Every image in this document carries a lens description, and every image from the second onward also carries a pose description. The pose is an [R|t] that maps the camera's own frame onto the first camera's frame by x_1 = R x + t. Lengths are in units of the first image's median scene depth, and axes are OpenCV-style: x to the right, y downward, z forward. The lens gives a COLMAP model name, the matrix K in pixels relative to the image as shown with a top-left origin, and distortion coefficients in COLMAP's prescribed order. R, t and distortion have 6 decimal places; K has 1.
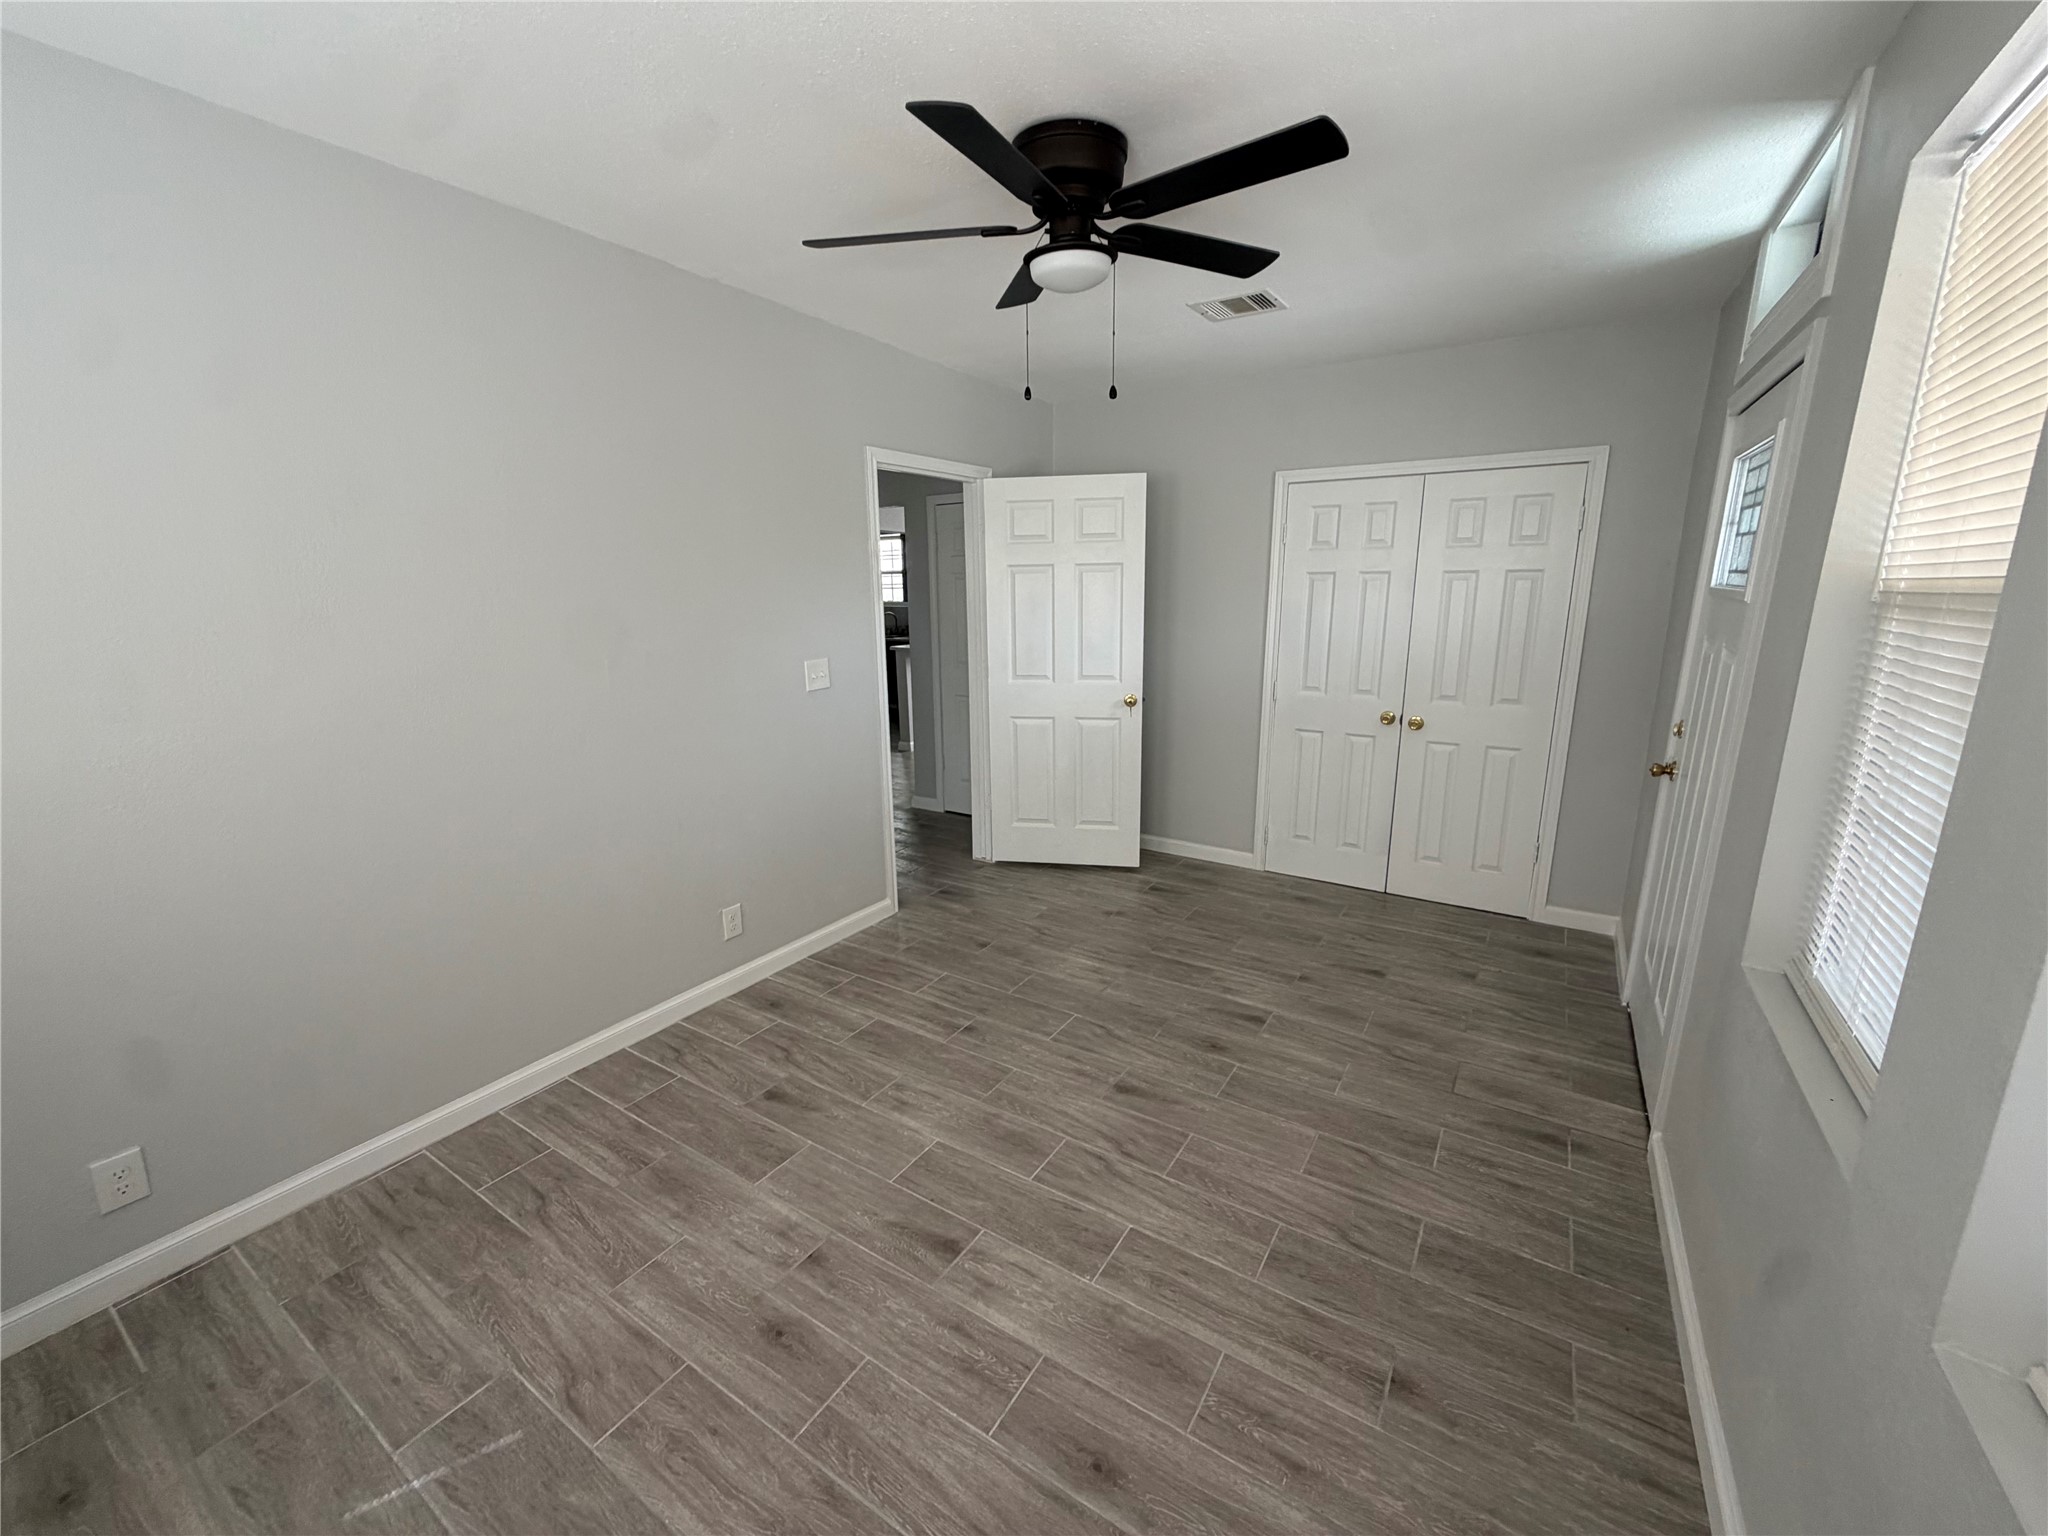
lens RADIAL K [[818.5, 0, 1015.3], [0, 818.5, 767.2], [0, 0, 1]] dist [0.000384, 0.000535]
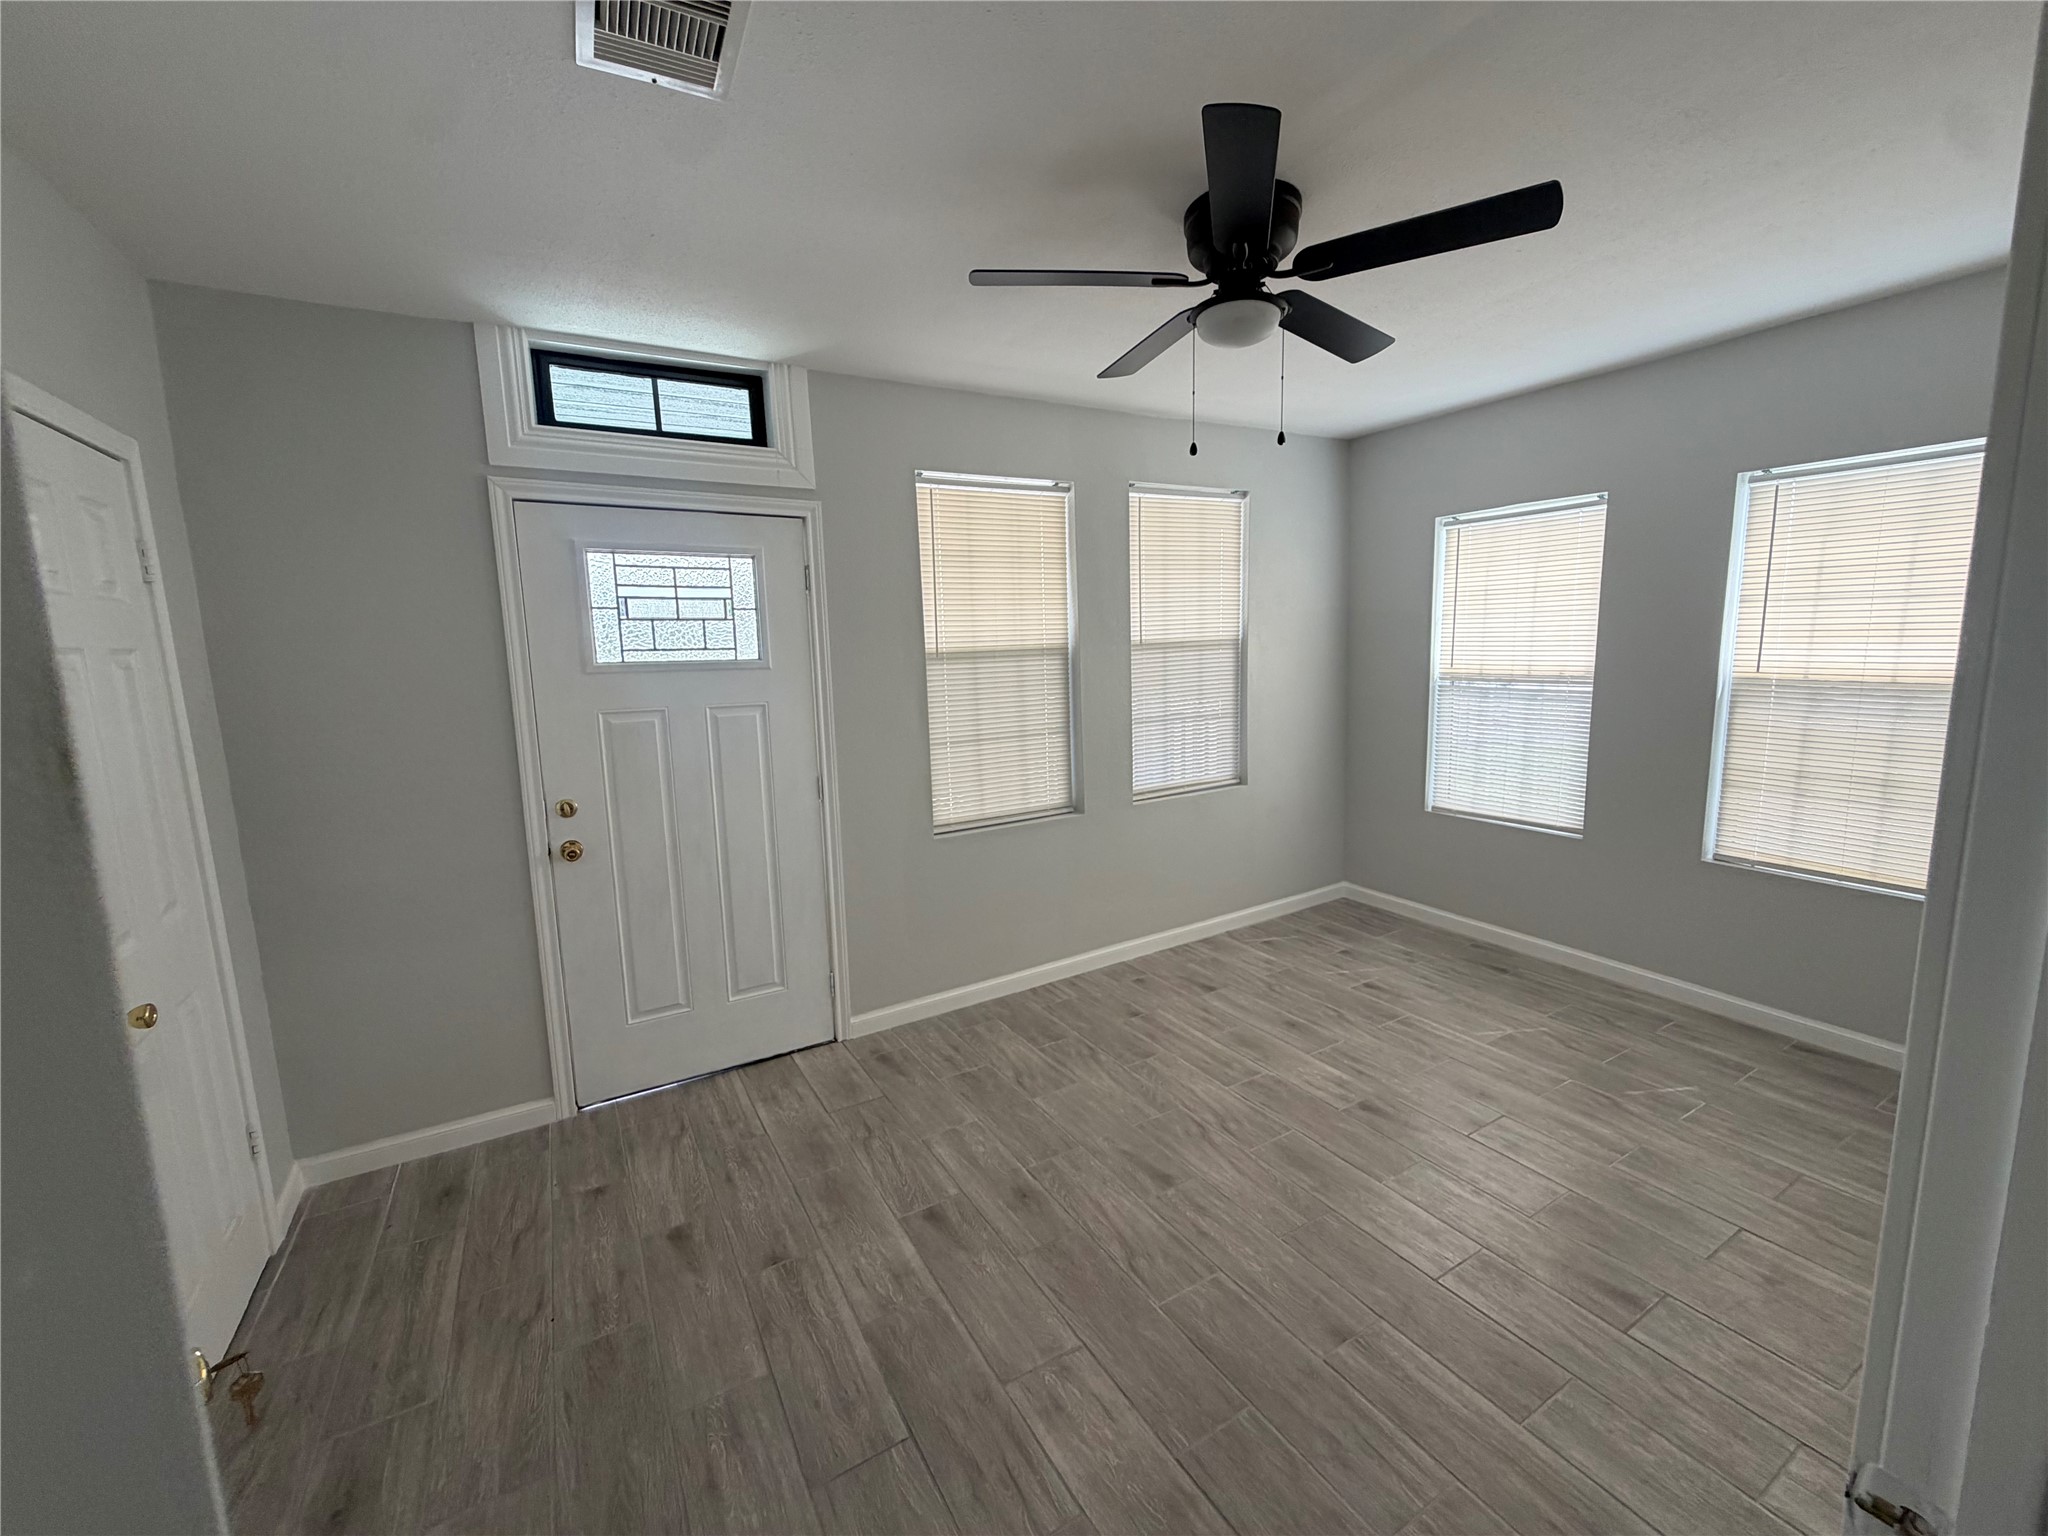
lens RADIAL K [[818.5, 0, 1015.3], [0, 818.5, 767.2], [0, 0, 1]] dist [0.000384, 0.000535]
pose [[-0.891976, -0.028705, 0.451171, -0.120778], [0.136461, 0.934337, 0.329231, -0.368369], [-0.430996, 0.355233, -0.829489, 1.673967]]
